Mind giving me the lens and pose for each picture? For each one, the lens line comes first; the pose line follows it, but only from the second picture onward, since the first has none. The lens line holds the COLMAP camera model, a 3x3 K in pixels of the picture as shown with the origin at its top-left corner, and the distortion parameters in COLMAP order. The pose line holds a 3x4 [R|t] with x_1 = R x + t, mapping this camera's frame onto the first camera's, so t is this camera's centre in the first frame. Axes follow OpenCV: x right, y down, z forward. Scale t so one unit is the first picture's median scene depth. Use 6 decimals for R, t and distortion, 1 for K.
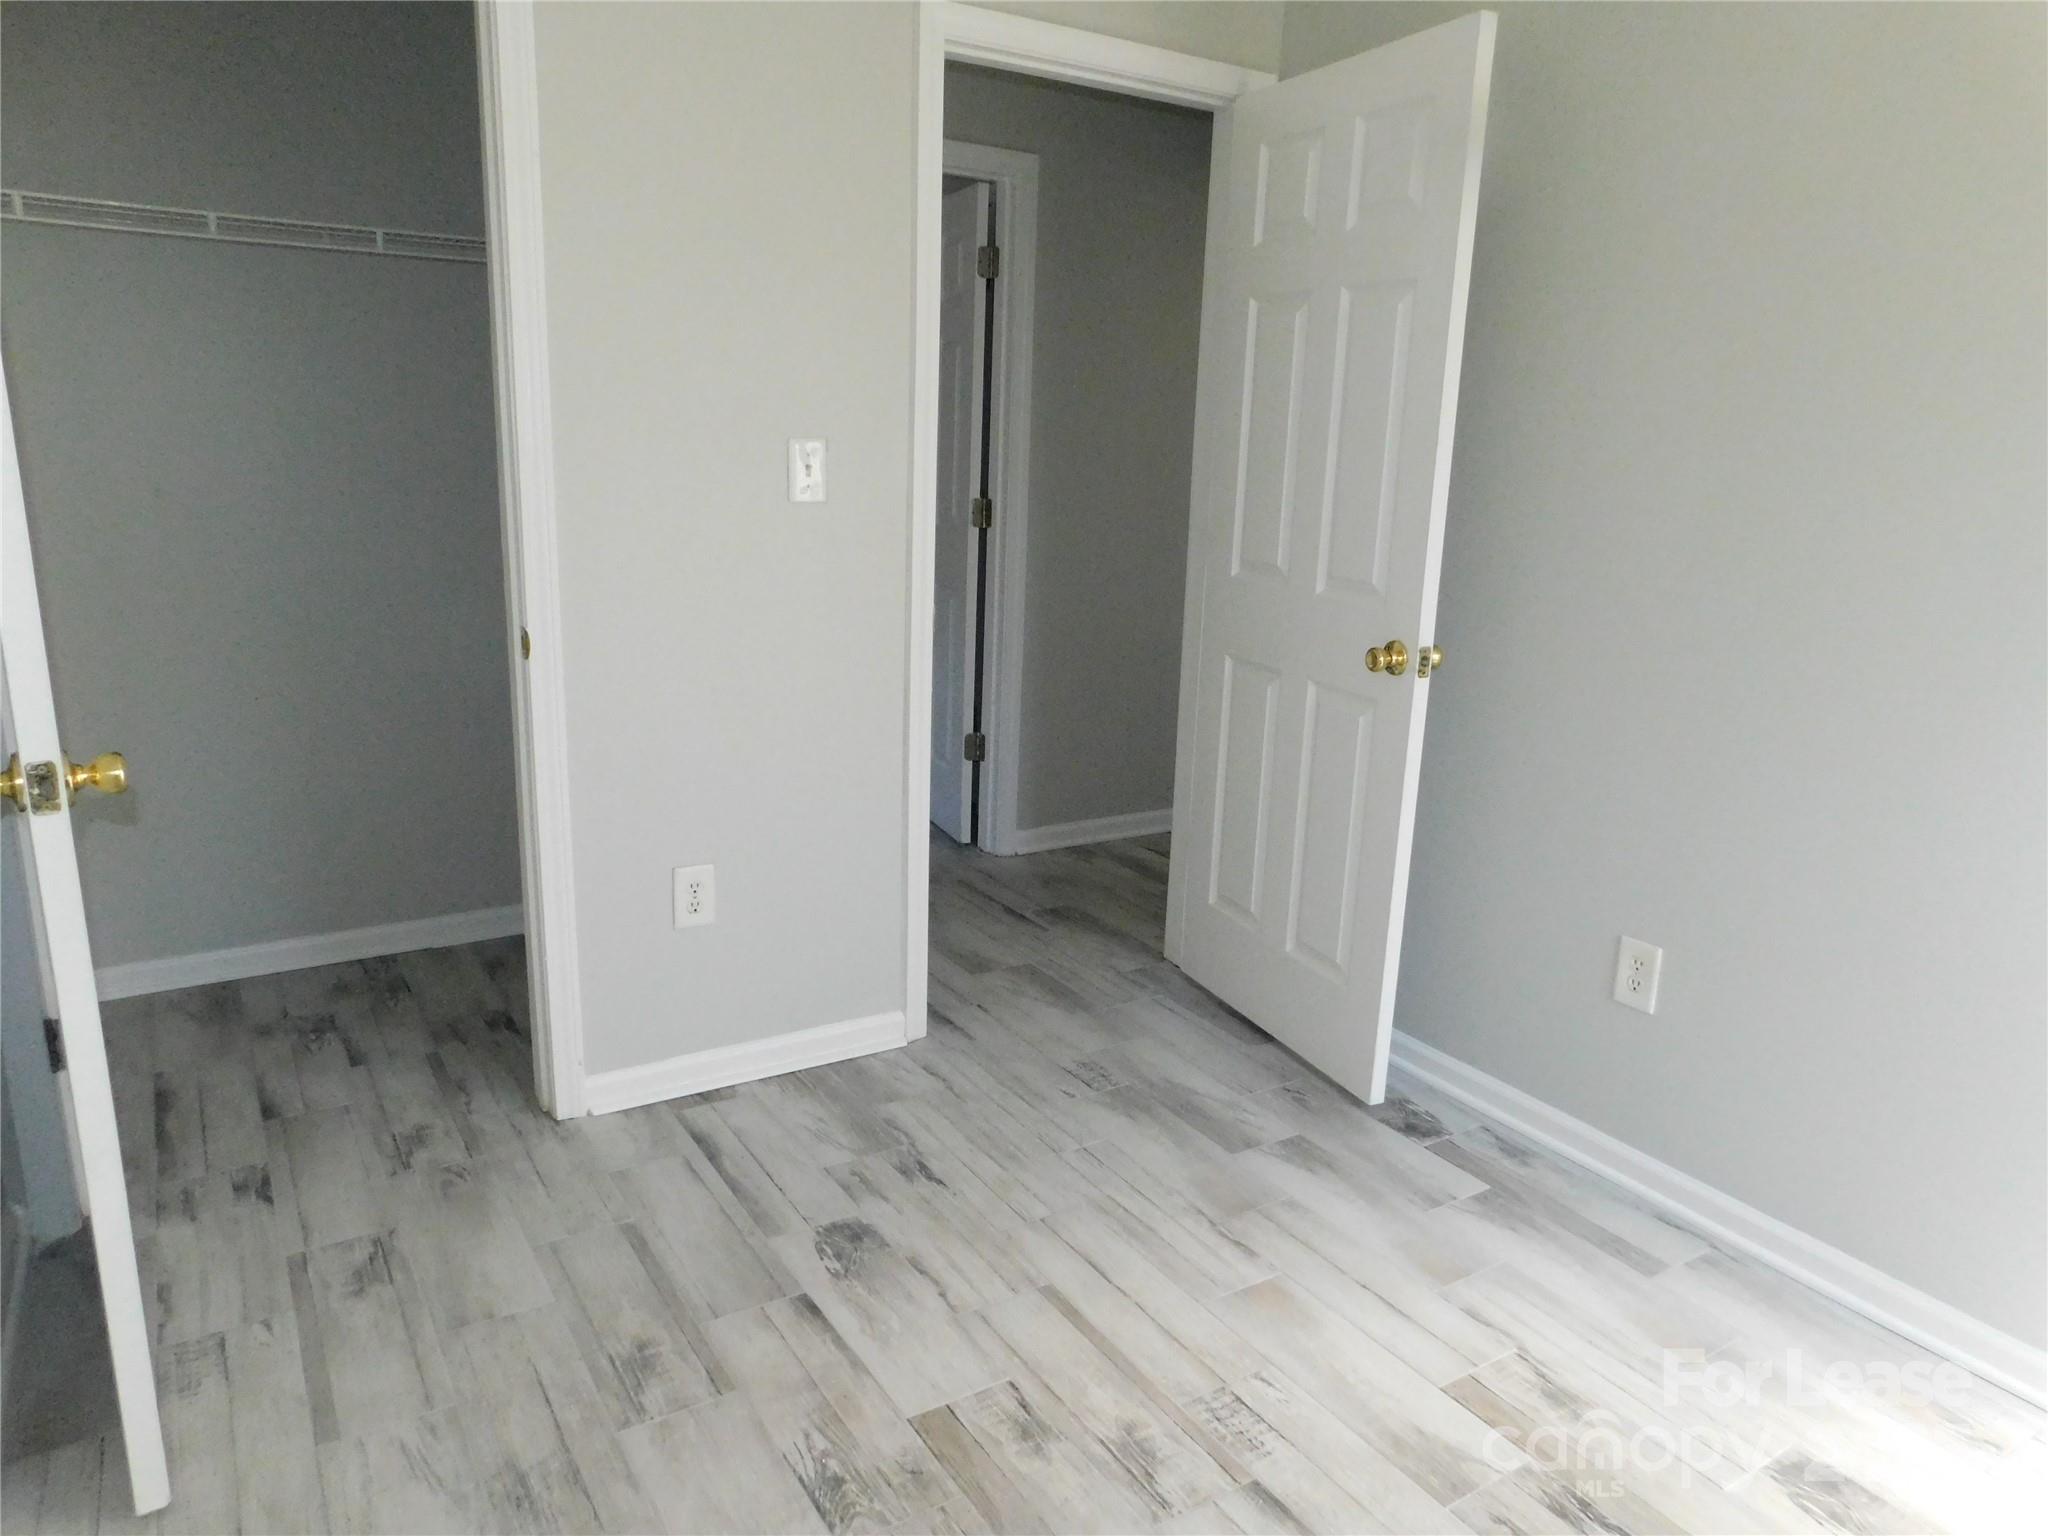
lens RADIAL K [[1359.3, 0, 1024.0], [0, 1359.3, 768.0], [0, 0, 1]] dist [-0.024162, 0.005840]
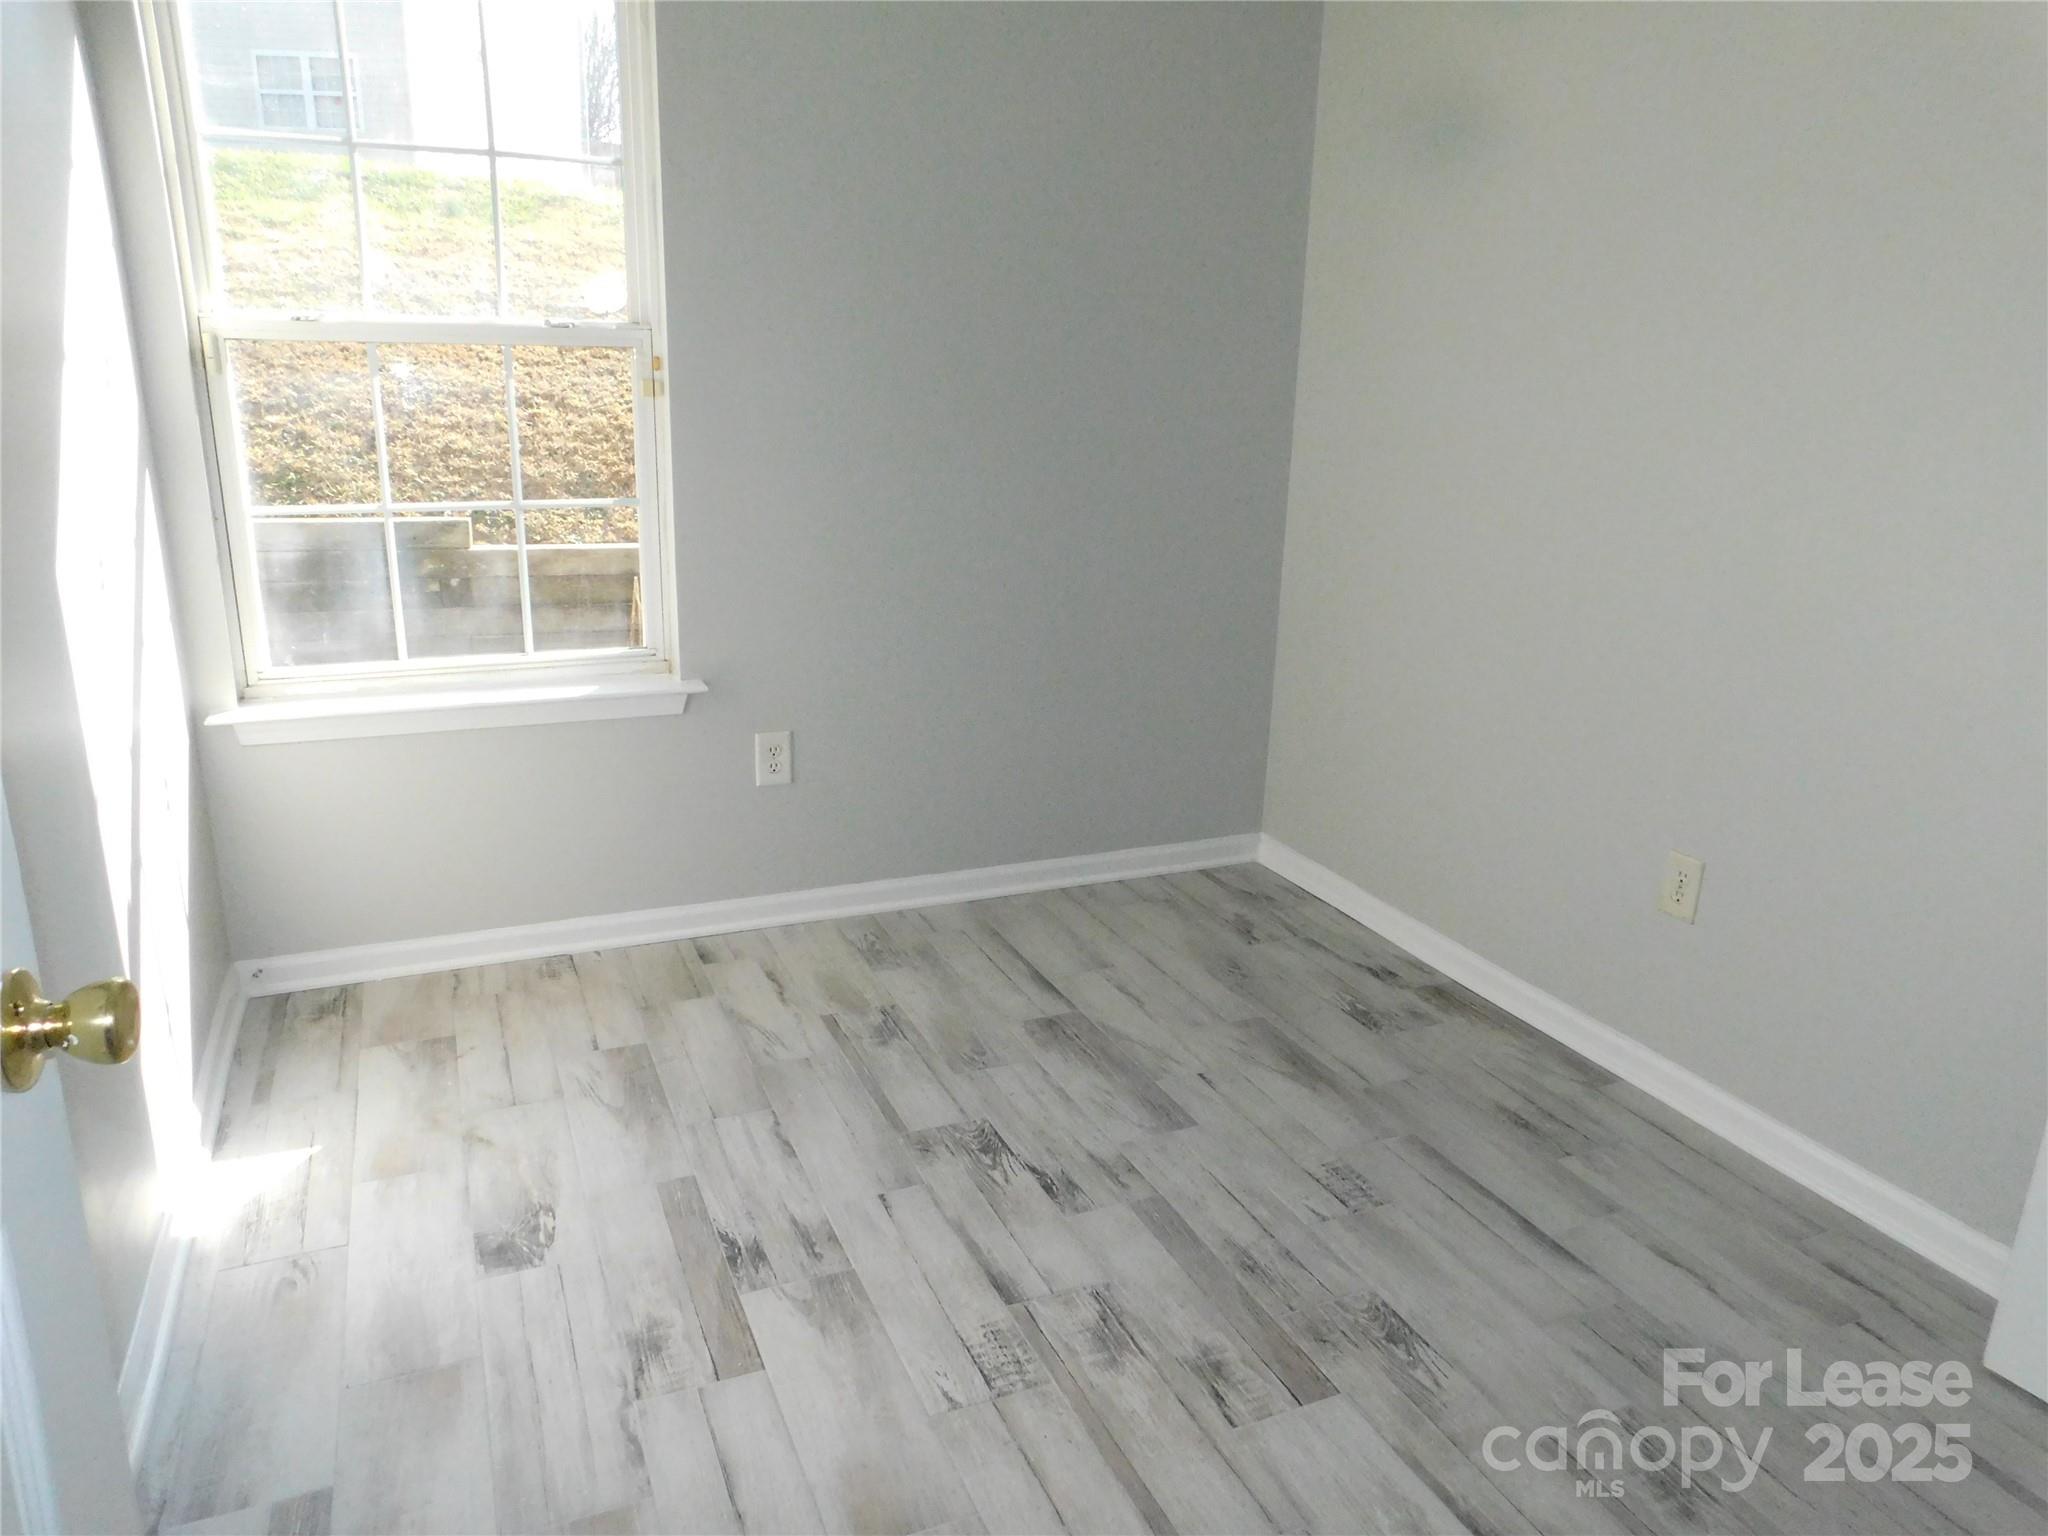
lens RADIAL K [[1359.3, 0, 1024.0], [0, 1359.3, 768.0], [0, 0, 1]] dist [-0.024162, 0.005840]
pose [[-0.986944, -0.104956, 0.122172, 0.066426], [-0.029271, 0.862779, 0.504733, -0.389345], [-0.158382, 0.494567, -0.854587, 1.649971]]
